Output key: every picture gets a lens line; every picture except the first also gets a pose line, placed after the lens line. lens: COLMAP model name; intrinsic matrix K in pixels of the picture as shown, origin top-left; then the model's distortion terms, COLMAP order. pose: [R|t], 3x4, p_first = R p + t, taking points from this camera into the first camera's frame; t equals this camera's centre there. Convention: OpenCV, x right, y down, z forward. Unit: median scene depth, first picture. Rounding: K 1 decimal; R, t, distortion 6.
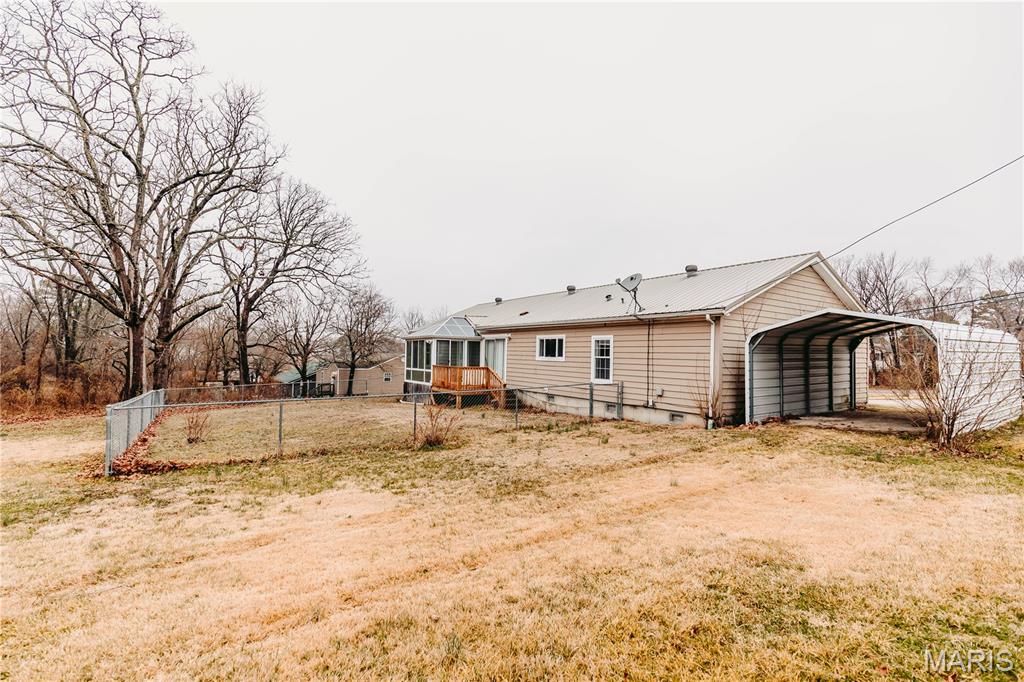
lens RADIAL K [[461.1, 0, 511.1], [0, 461.1, 349.2], [0, 0, 1]] dist [0.011807, -0.000535]
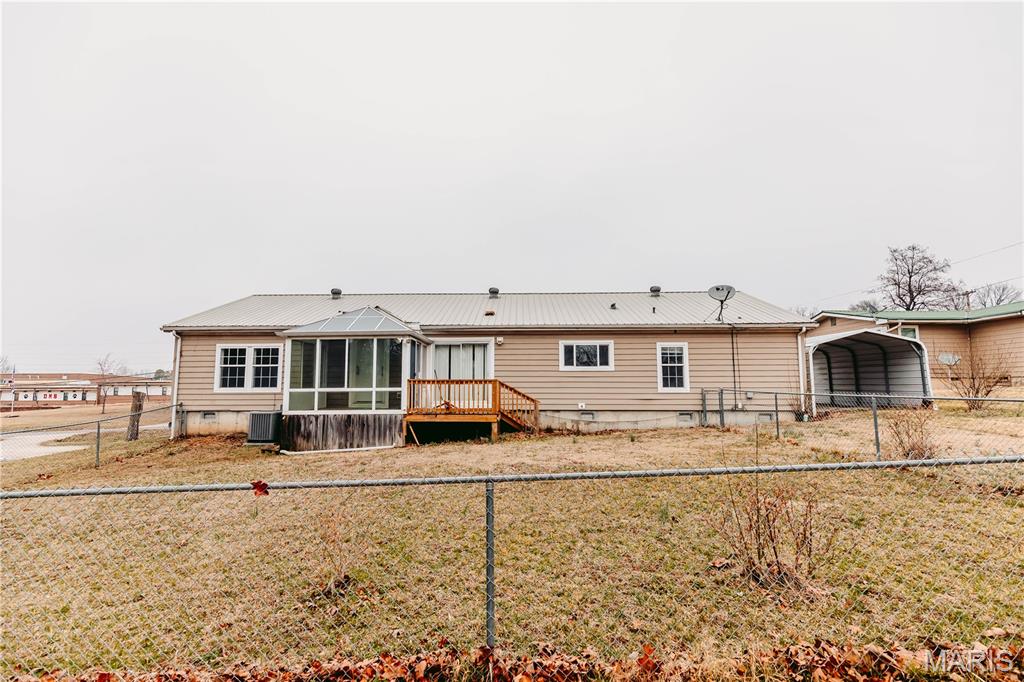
lens RADIAL K [[461.1, 0, 511.1], [0, 461.1, 349.2], [0, 0, 1]] dist [0.011807, -0.000535]
pose [[0.585710, 0.050086, 0.808971, -0.578773], [0.004963, 0.997849, -0.065373, 0.033966], [-0.810505, 0.042304, 0.584202, 0.519831]]
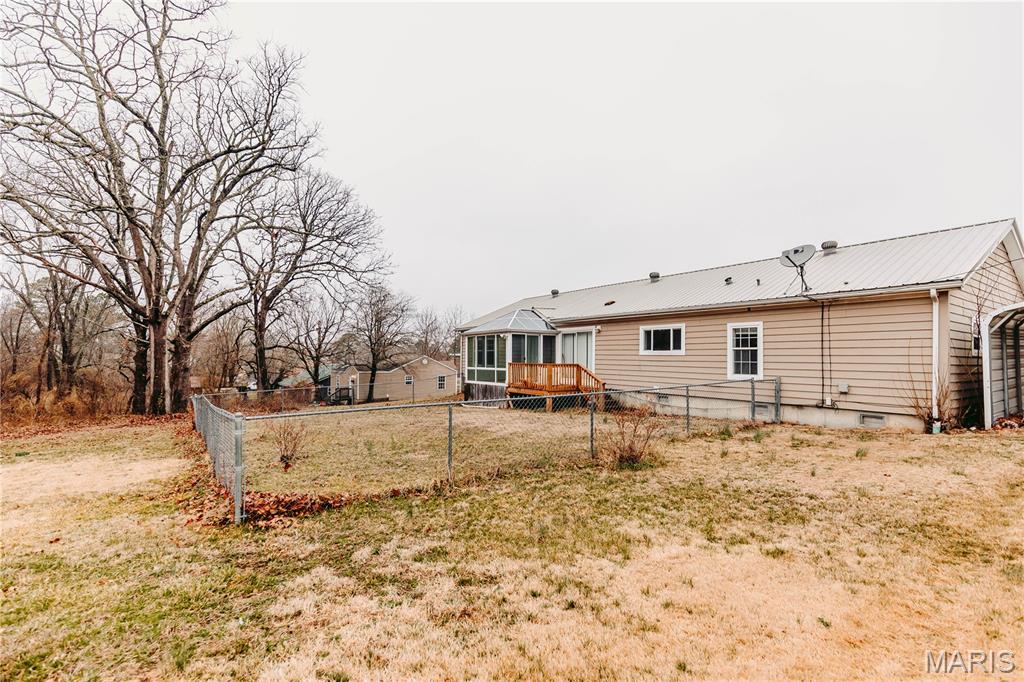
lens RADIAL K [[461.1, 0, 511.1], [0, 461.1, 349.2], [0, 0, 1]] dist [0.011807, -0.000535]
pose [[0.999716, -0.012372, 0.020389, -0.179637], [0.012512, 0.999899, -0.006730, 0.014092], [-0.020303, 0.006983, 0.999769, 0.123564]]
